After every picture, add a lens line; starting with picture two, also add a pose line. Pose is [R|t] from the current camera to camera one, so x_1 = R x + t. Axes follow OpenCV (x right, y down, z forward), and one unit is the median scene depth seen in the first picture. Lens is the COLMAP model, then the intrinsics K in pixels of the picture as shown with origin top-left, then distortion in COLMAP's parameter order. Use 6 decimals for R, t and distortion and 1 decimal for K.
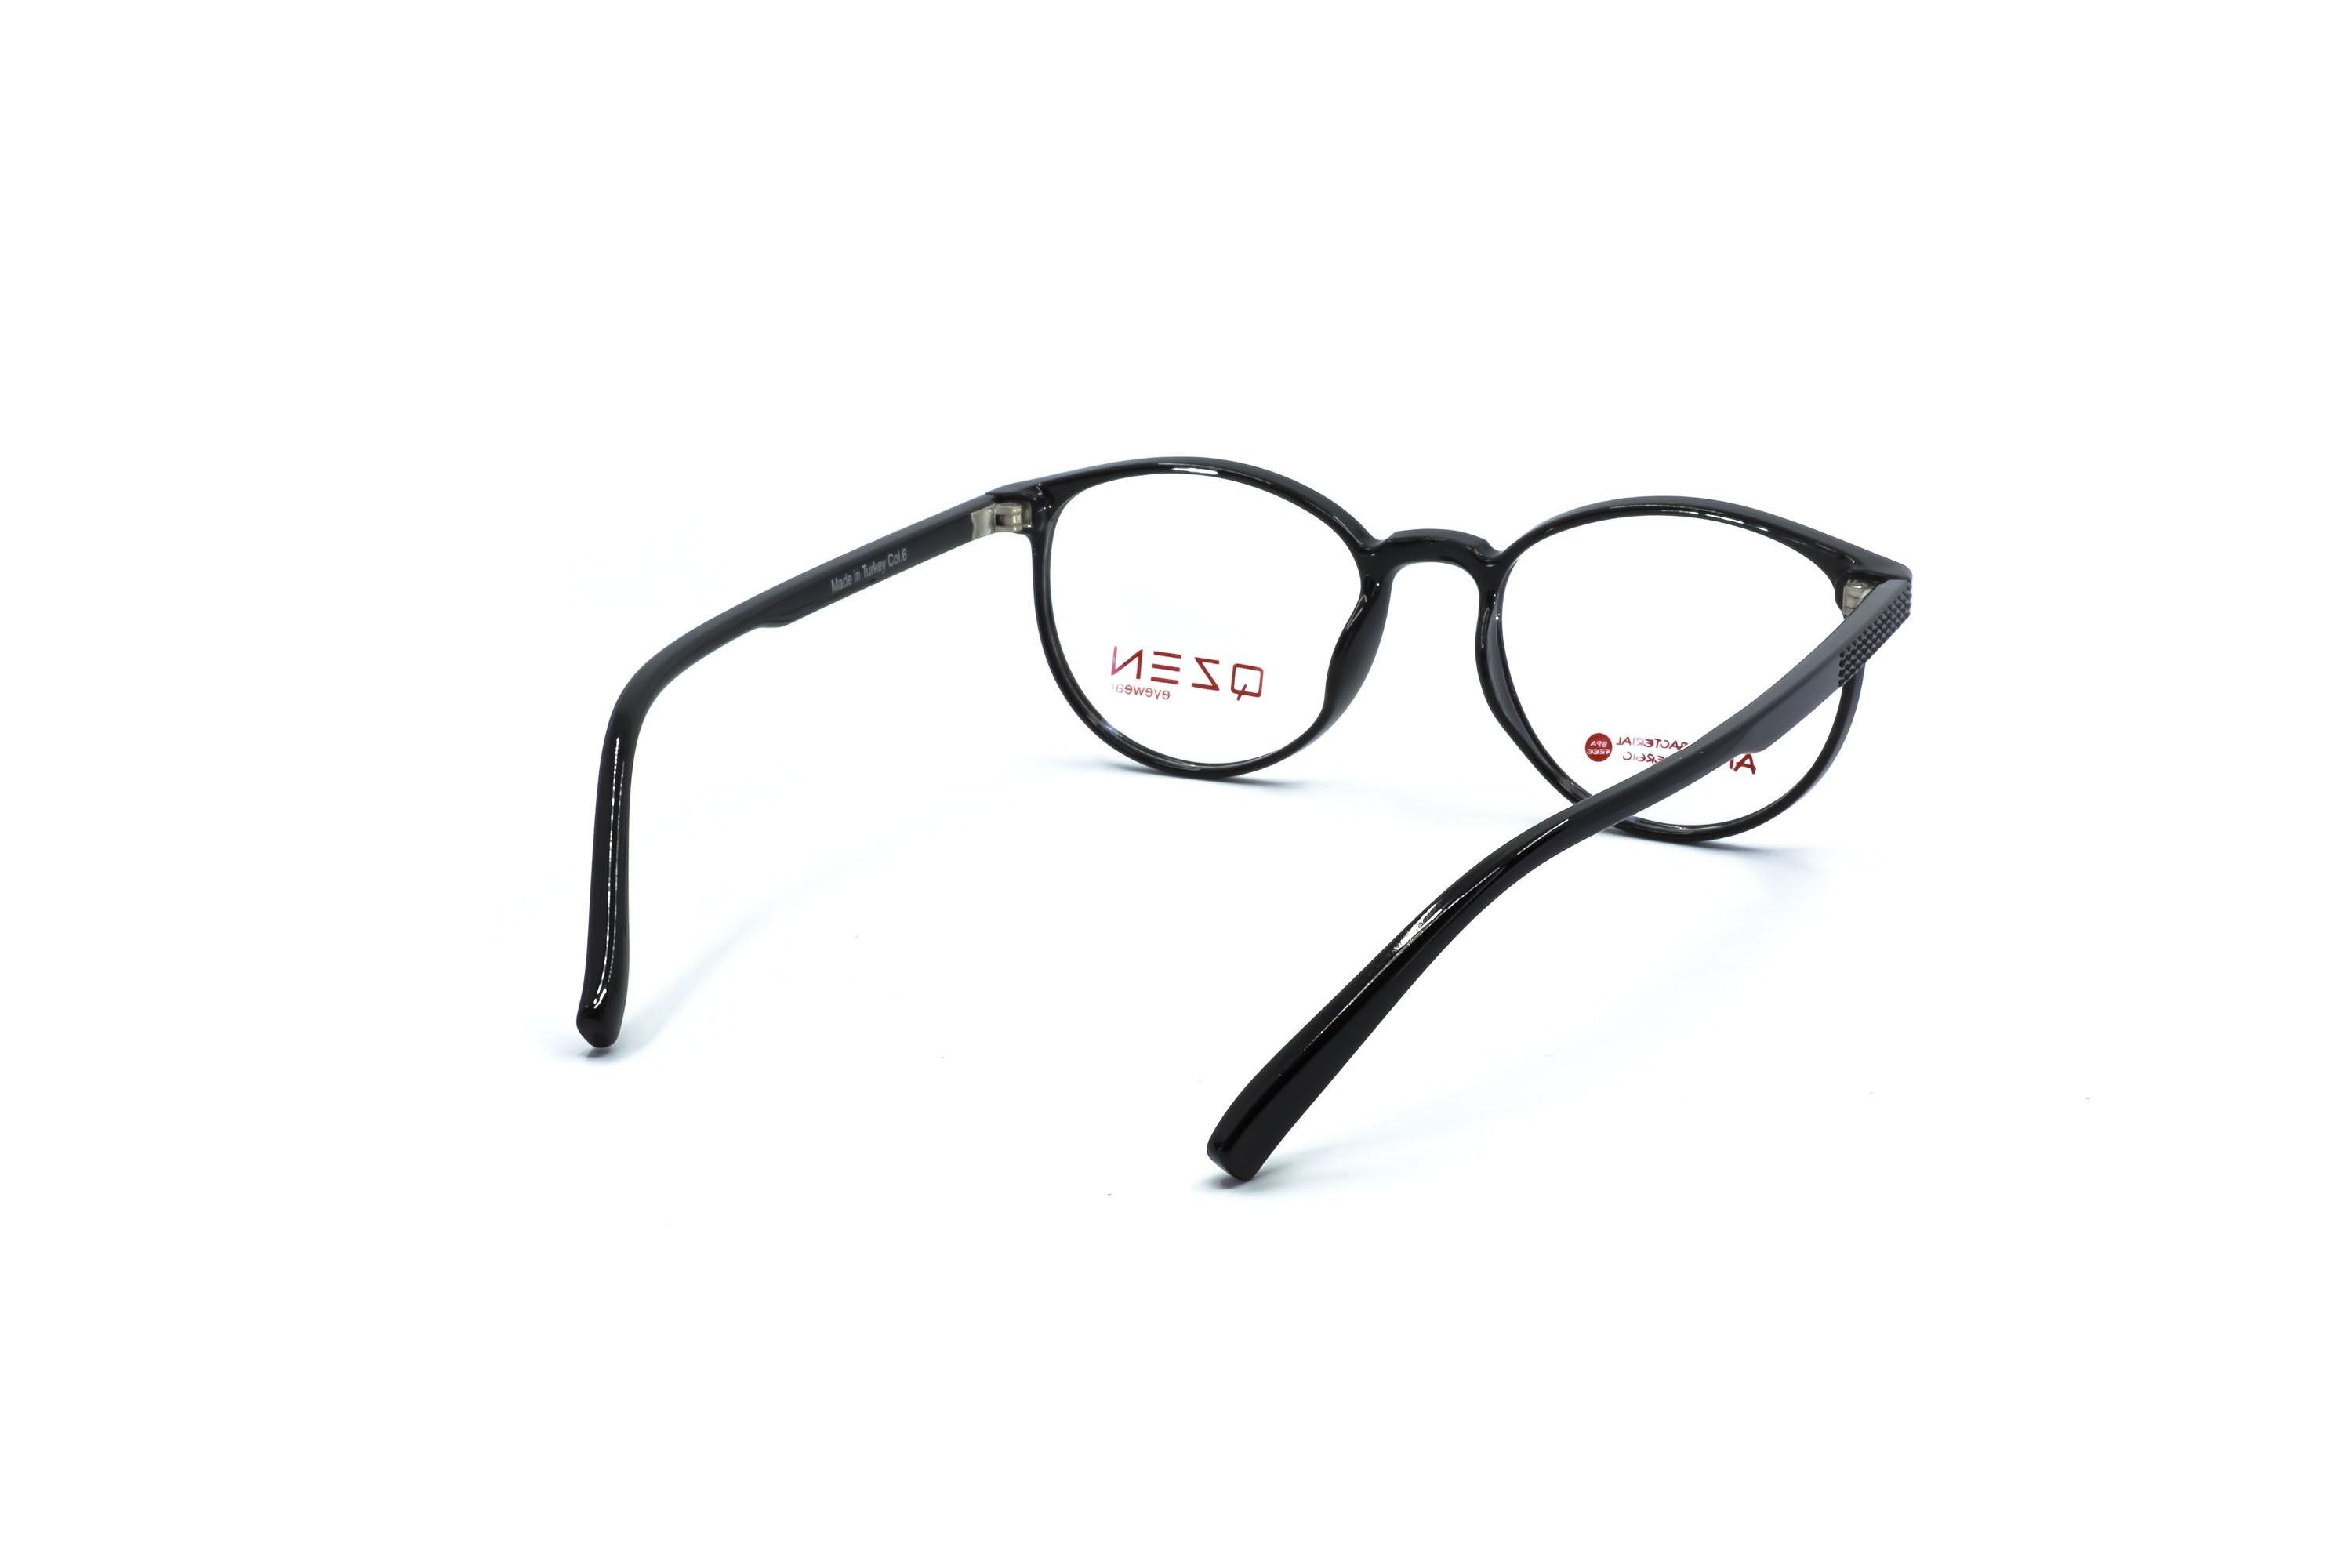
lens RADIAL K [[3024.2, 0, 1176.0], [0, 3024.2, 784.0], [0, 0, 1]] dist [0.033959, -0.006725]
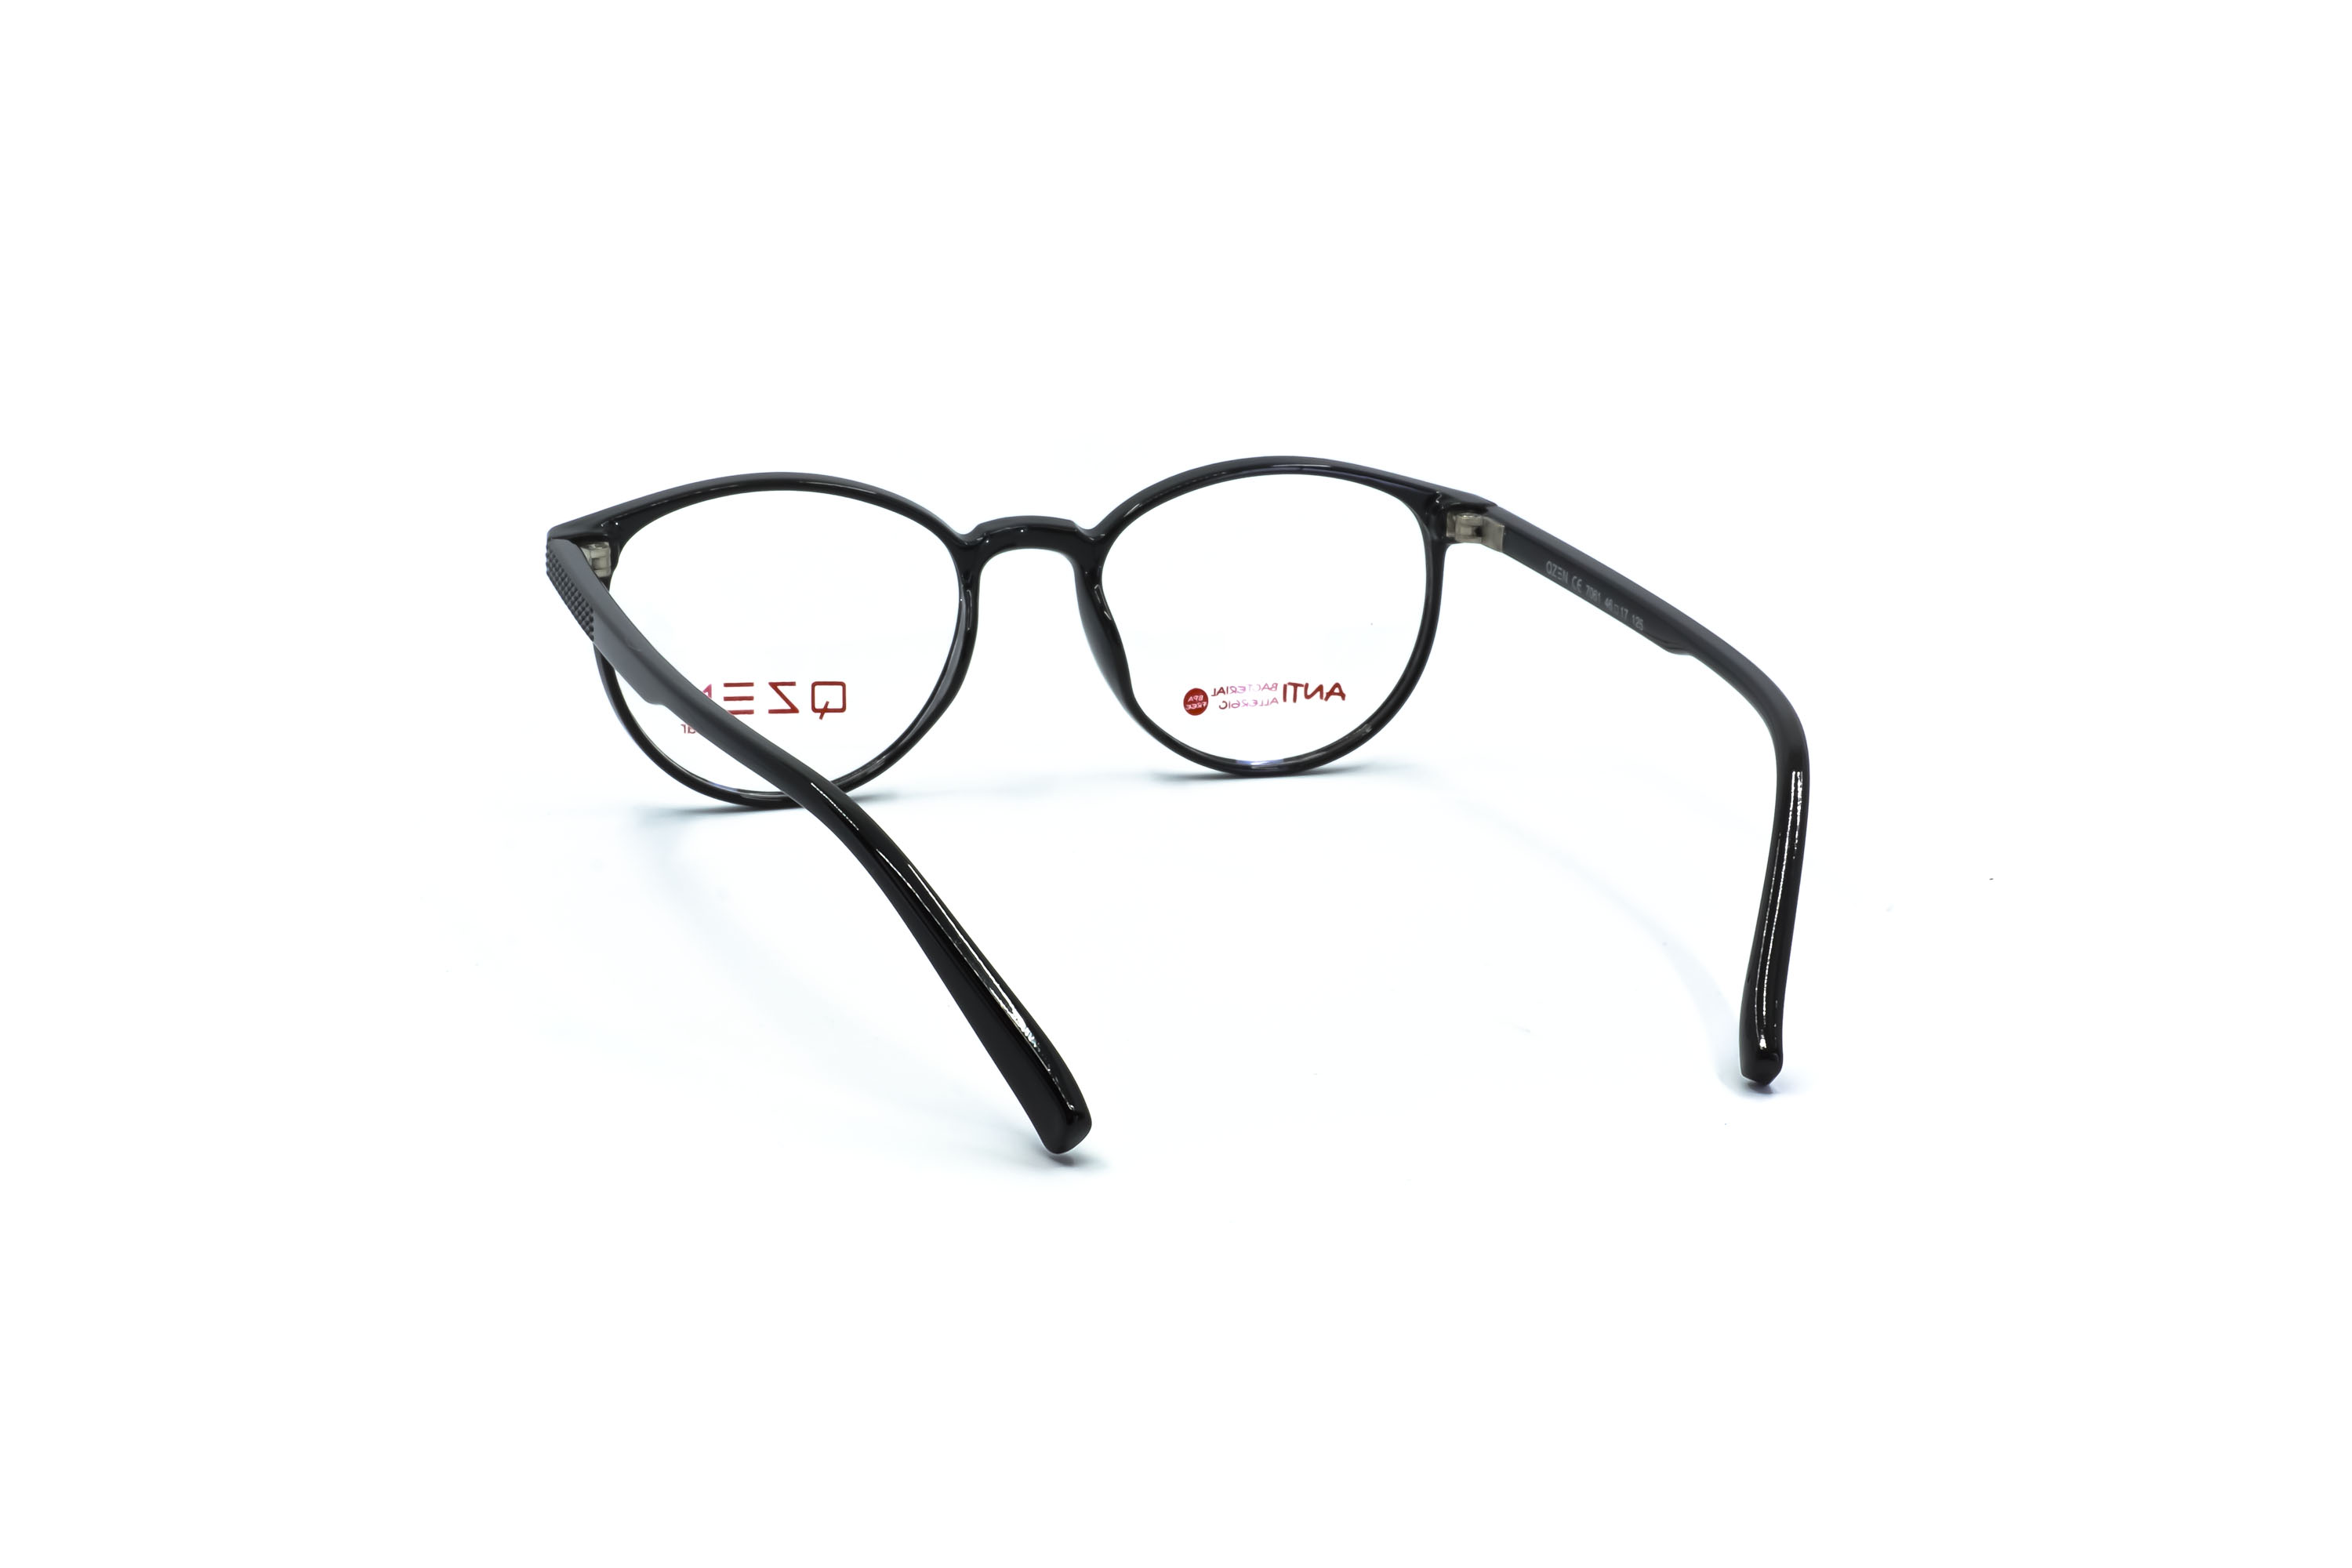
lens RADIAL K [[3024.2, 0, 1176.0], [0, 3024.2, 784.0], [0, 0, 1]] dist [0.033959, -0.006725]
pose [[0.718601, -0.178579, 0.672103, -0.552230], [0.163490, 0.982761, 0.086321, -0.072494], [-0.675932, 0.047852, 0.735409, 0.218726]]
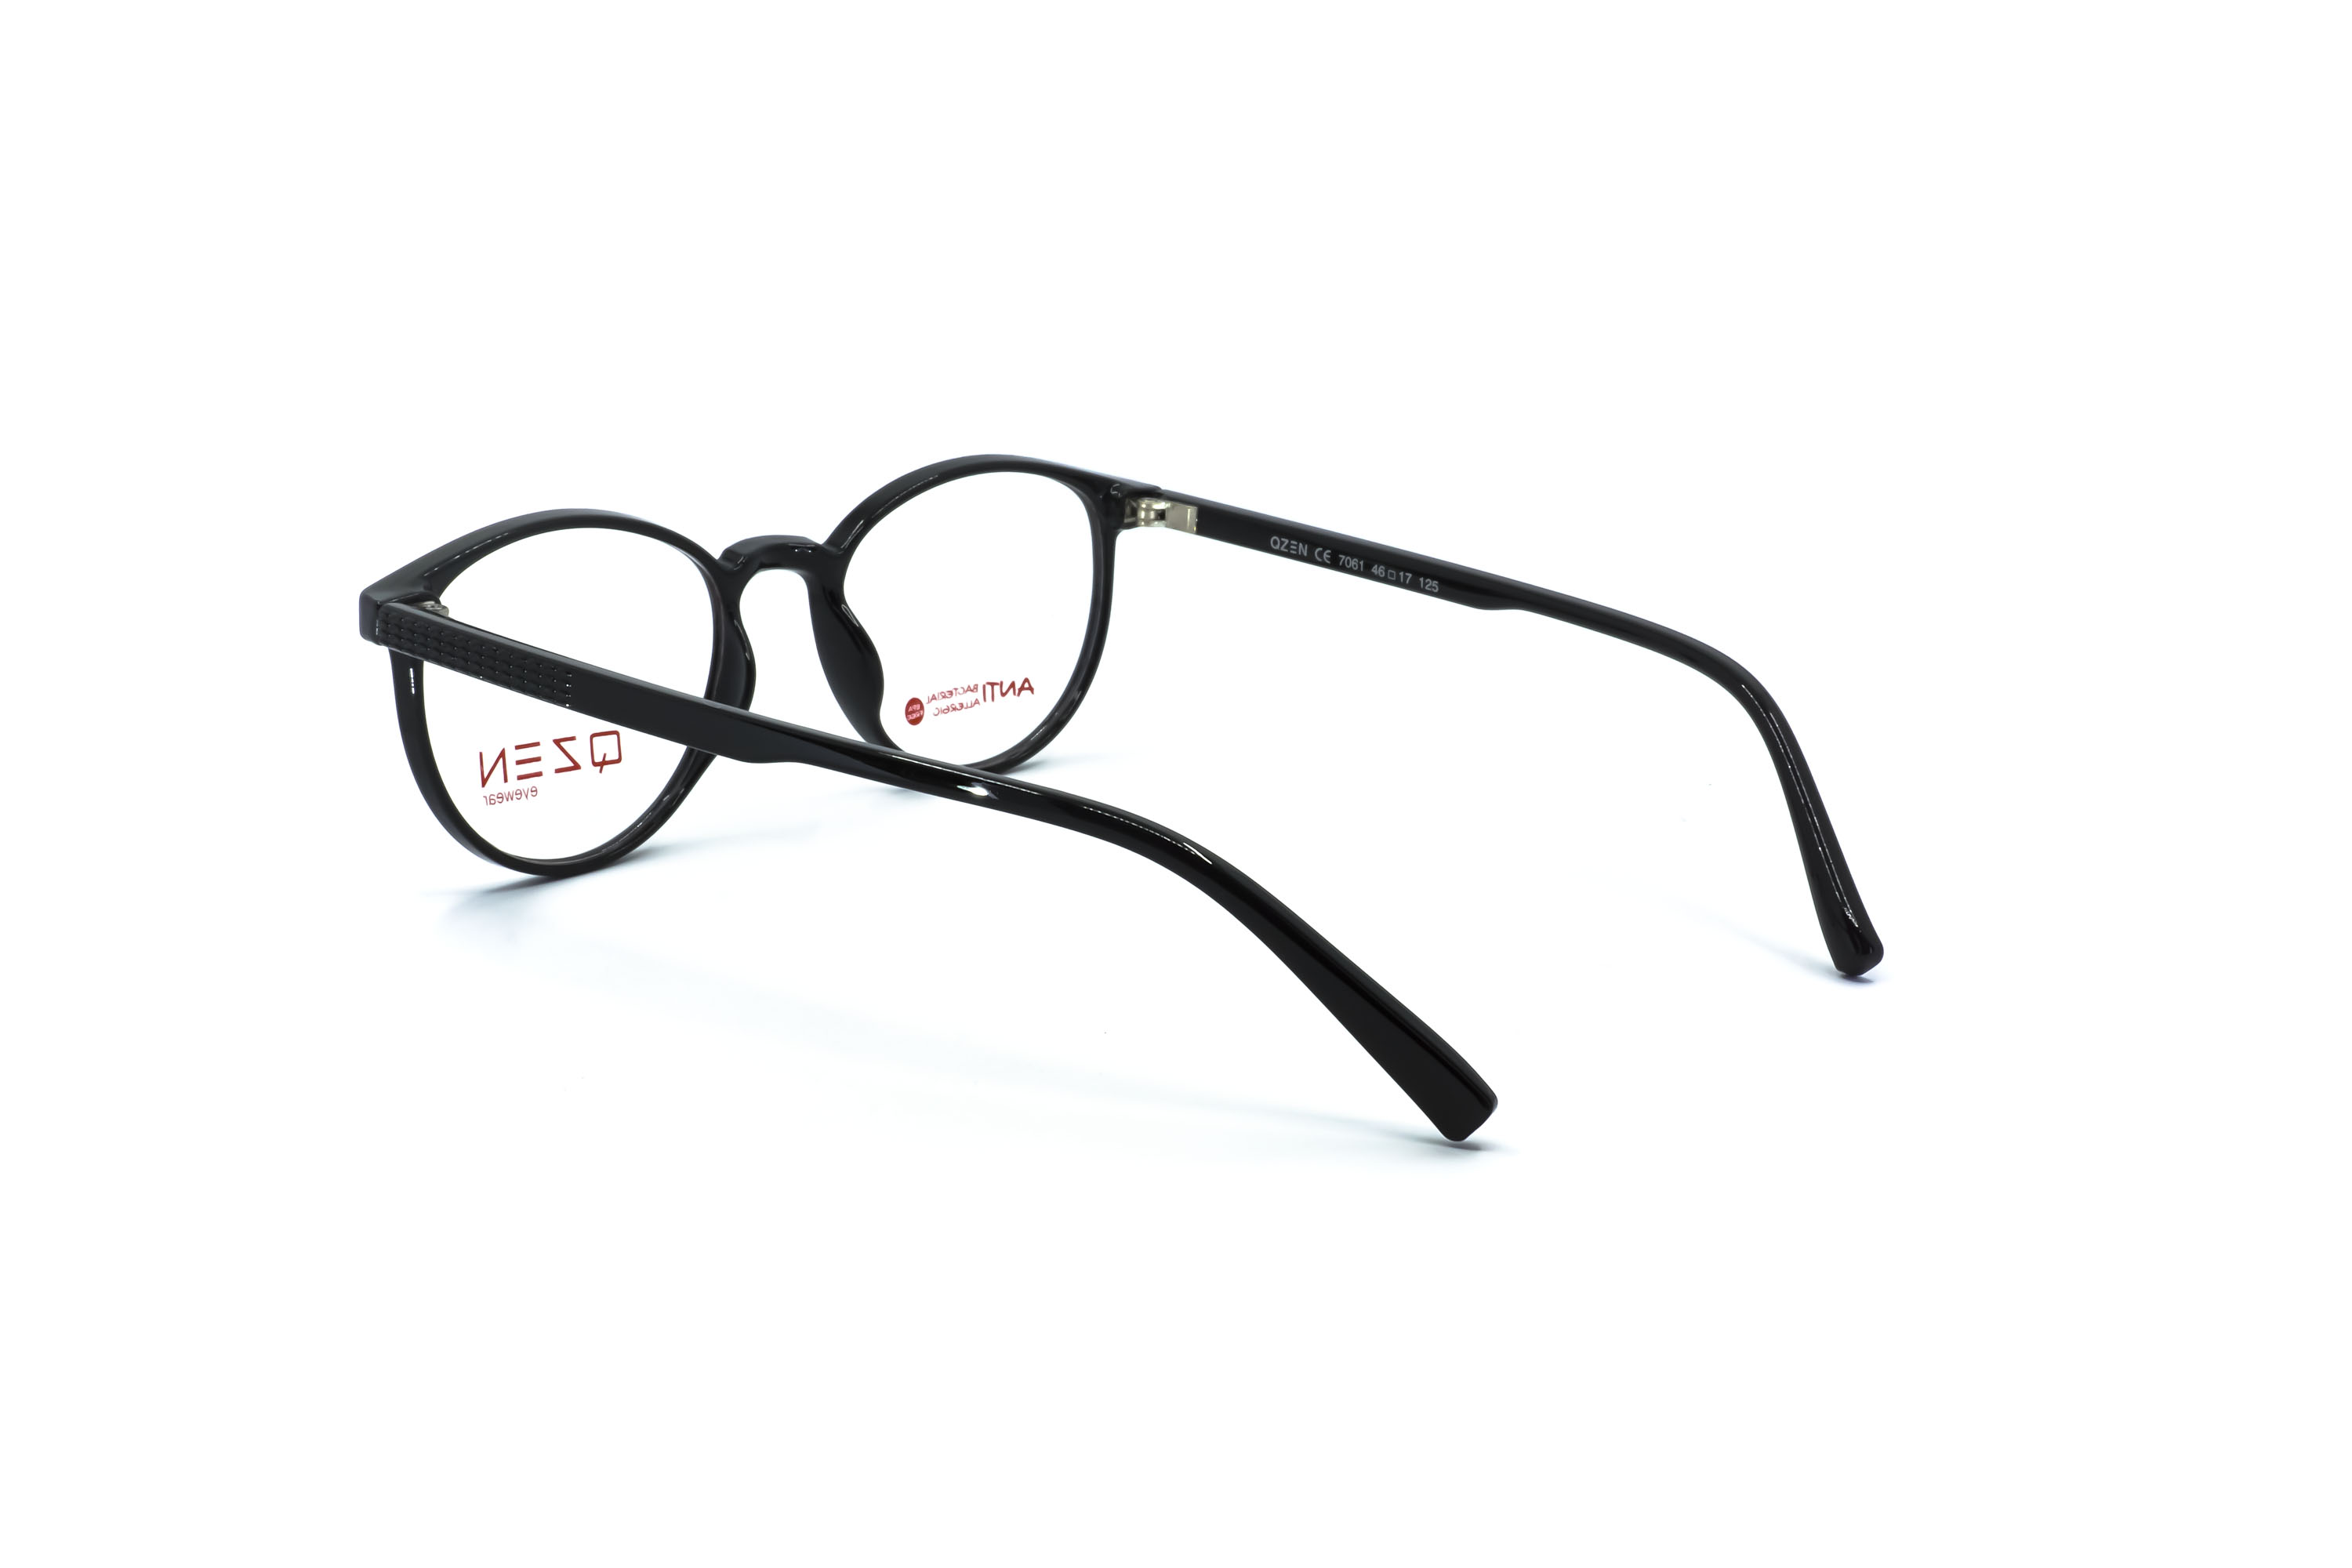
lens RADIAL K [[3024.2, 0, 1176.0], [0, 3024.2, 784.0], [0, 0, 1]] dist [0.033959, -0.006725]
pose [[0.266600, -0.248617, 0.931189, -0.767452], [0.215812, 0.957024, 0.193728, -0.161344], [-0.939335, 0.149314, 0.308797, 0.571498]]
